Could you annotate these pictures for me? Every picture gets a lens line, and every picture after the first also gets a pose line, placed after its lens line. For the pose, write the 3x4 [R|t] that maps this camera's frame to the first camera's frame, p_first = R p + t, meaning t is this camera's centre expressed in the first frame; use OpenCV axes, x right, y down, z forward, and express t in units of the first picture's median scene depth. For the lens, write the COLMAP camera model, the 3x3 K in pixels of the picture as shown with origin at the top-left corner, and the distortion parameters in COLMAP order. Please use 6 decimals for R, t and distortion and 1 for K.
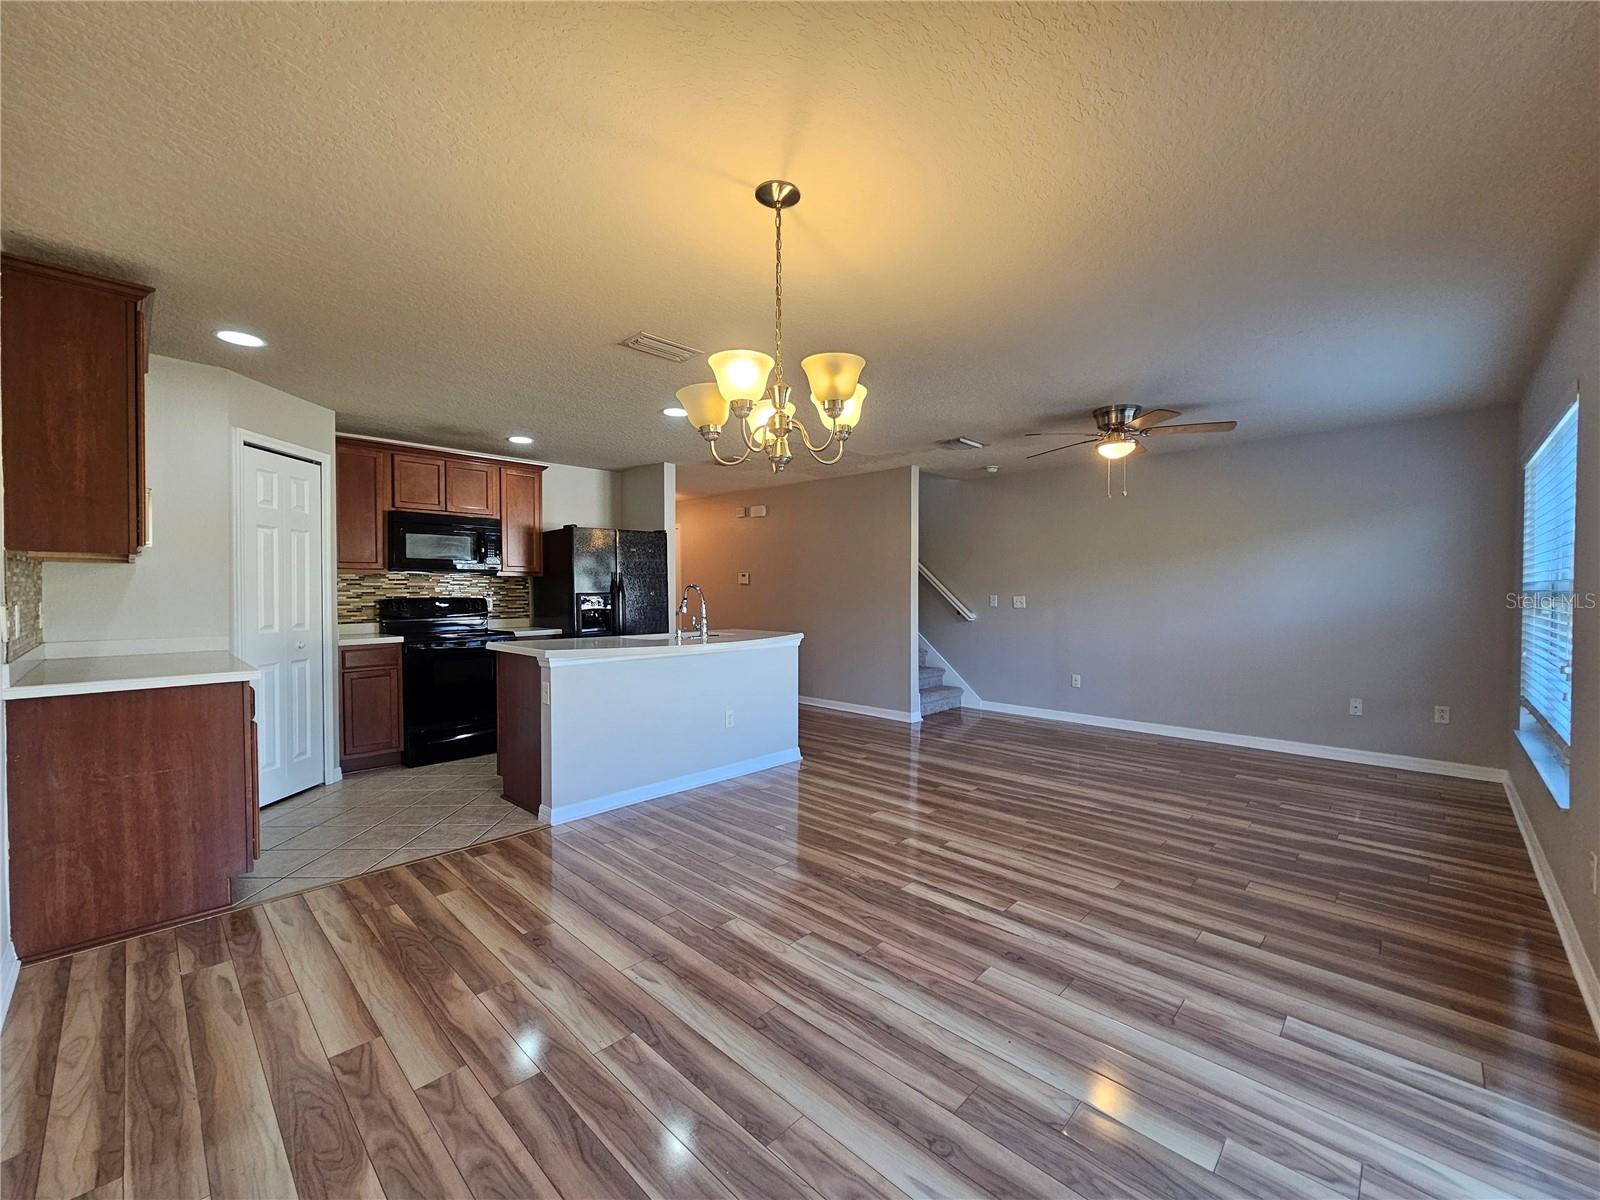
lens RADIAL K [[650.0, 0, 805.1], [0, 650.0, 595.5], [0, 0, 1]] dist [-0.003091, 0.000399]
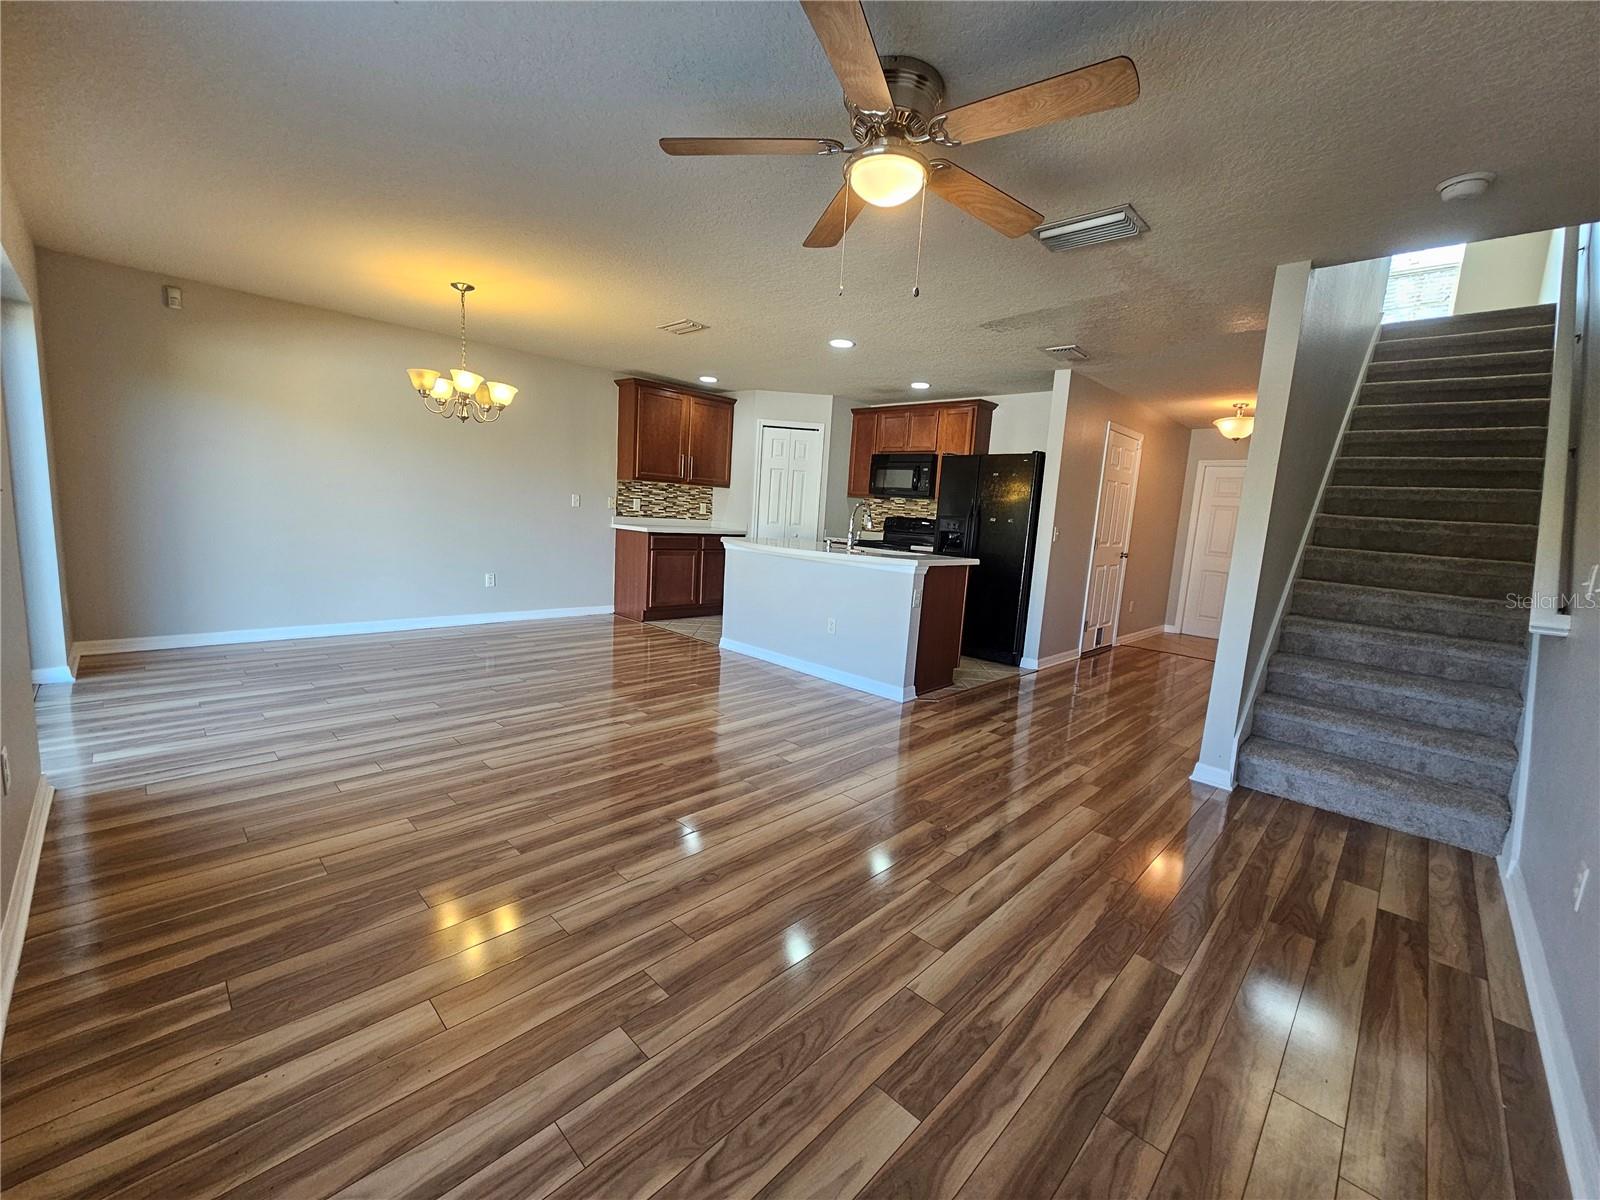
lens RADIAL K [[650.0, 0, 805.7], [0, 650.0, 601.9], [0, 0, 1]] dist [-0.003091, 0.000399]
pose [[0.004527, 0.143383, -0.989657, 1.333157], [-0.073453, 0.987041, 0.142668, 0.000278], [0.997288, 0.072047, 0.015000, 1.328708]]
